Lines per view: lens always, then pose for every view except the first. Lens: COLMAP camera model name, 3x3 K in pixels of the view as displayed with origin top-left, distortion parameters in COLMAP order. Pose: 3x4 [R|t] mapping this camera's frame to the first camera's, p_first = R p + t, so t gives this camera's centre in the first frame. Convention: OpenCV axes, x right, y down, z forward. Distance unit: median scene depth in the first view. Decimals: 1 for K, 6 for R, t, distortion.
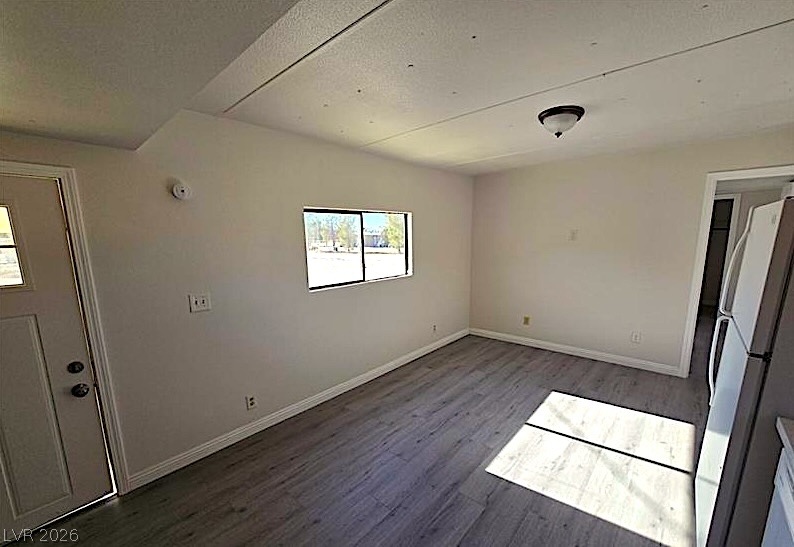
lens RADIAL K [[327.2, 0, 385.2], [0, 327.2, 294.6], [0, 0, 1]] dist [0.002781, -0.000054]
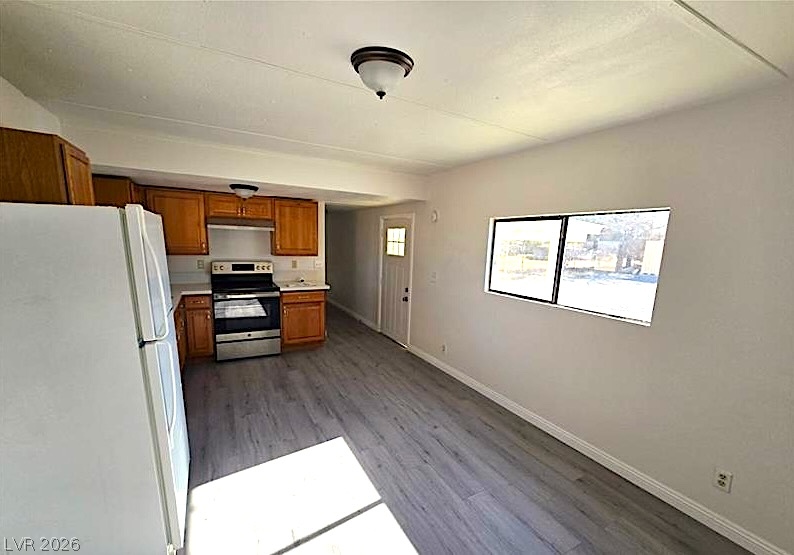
lens RADIAL K [[327.0, 0, 399.0], [0, 327.0, 296.8], [0, 0, 1]] dist [0.001254, 0.000012]
pose [[-0.306185, 0.165296, -0.937511, 0.918474], [-0.200687, 0.951470, 0.233301, -0.193107], [0.930578, 0.259580, -0.258153, 0.988870]]
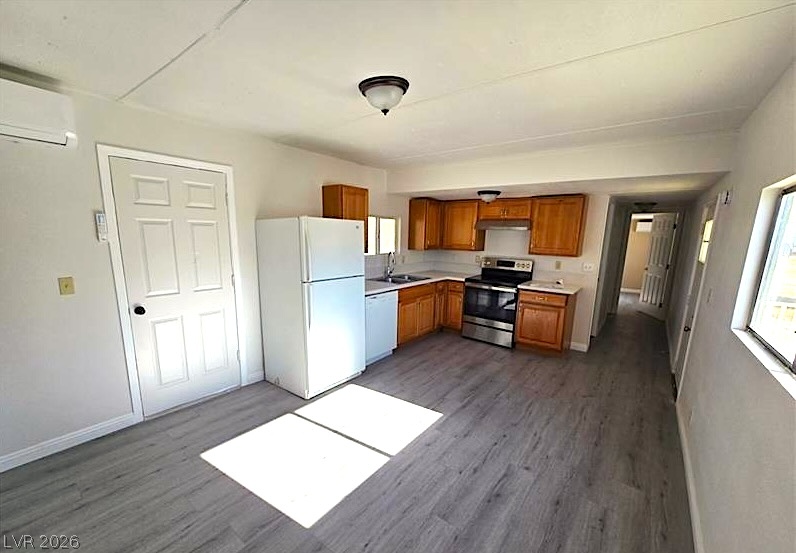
lens RADIAL K [[328.0, 0, 385.5], [0, 328.0, 296.6], [0, 0, 1]] dist [0.002781, -0.000054]
pose [[-0.997352, 0.004880, -0.072567, 0.452533], [-0.022017, 0.930674, 0.365185, -0.268046], [0.069318, 0.365816, -0.928102, 1.460636]]
